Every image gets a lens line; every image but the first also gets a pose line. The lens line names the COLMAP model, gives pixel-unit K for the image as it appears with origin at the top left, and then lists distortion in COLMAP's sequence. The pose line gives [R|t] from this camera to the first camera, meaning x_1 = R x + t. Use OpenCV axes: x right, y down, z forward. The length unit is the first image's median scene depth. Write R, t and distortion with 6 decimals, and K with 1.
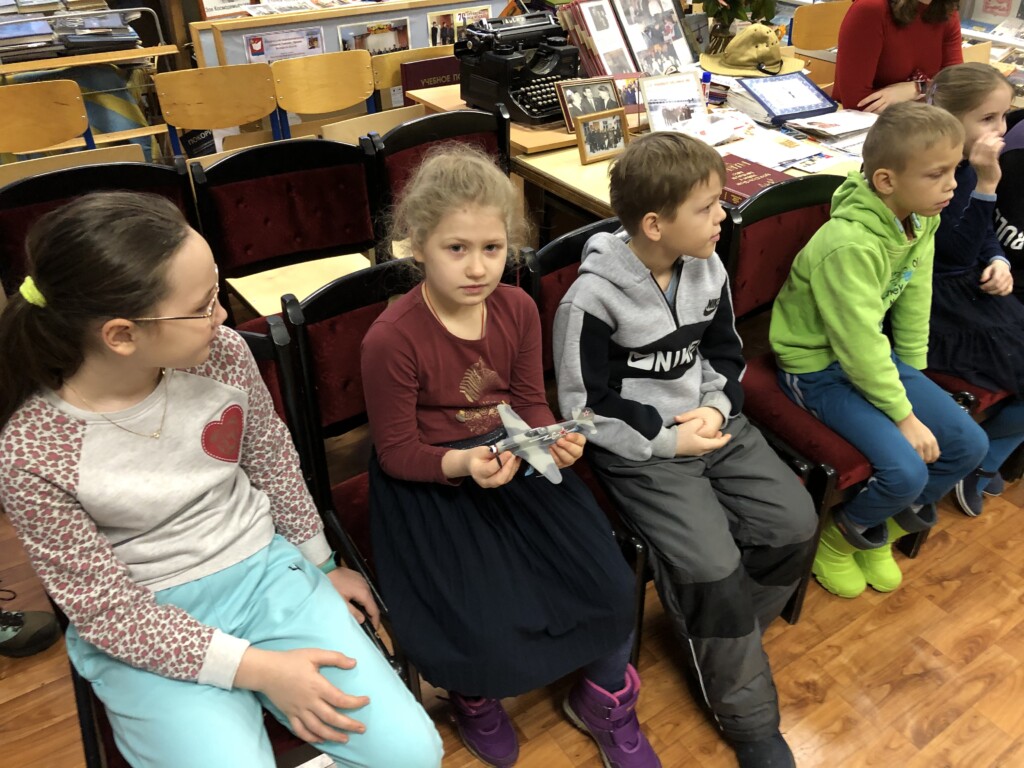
lens RADIAL K [[836.7, 0, 499.5], [0, 836.7, 377.3], [0, 0, 1]] dist [0.031843, -0.025816]
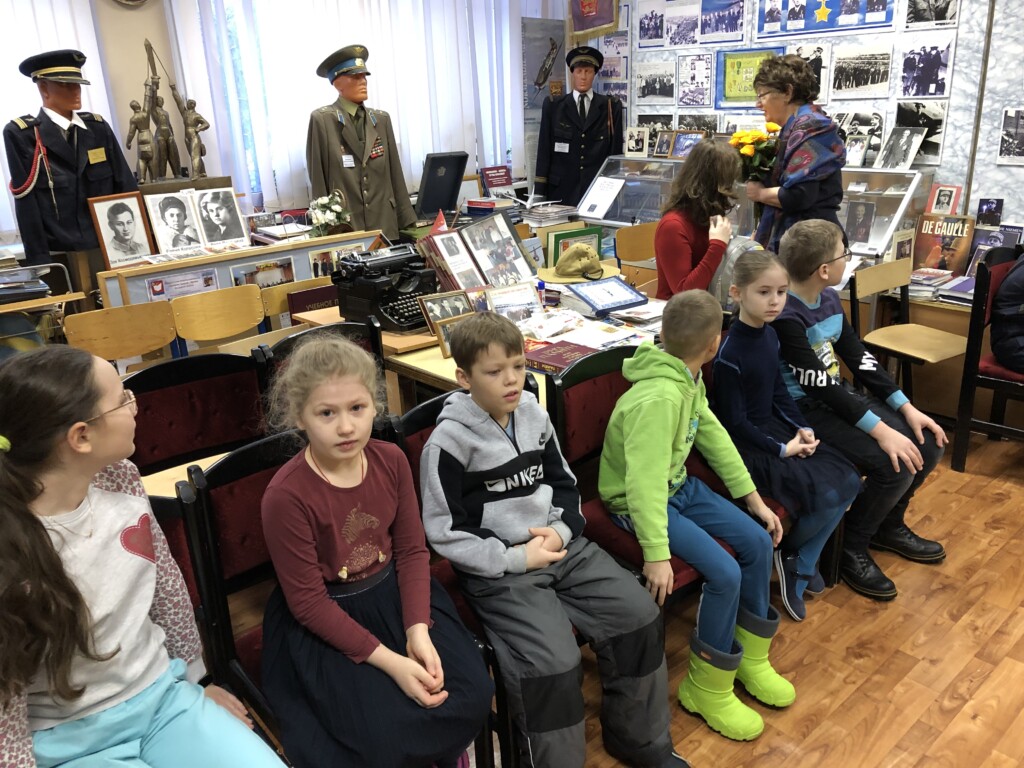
lens RADIAL K [[836.7, 0, 505.7], [0, 836.7, 371.5], [0, 0, 1]] dist [0.031843, -0.025816]
pose [[0.988241, -0.082067, 0.129018, 0.036108], [0.112779, 0.960979, -0.252588, 0.091422], [-0.103254, 0.264168, 0.958934, -0.181754]]
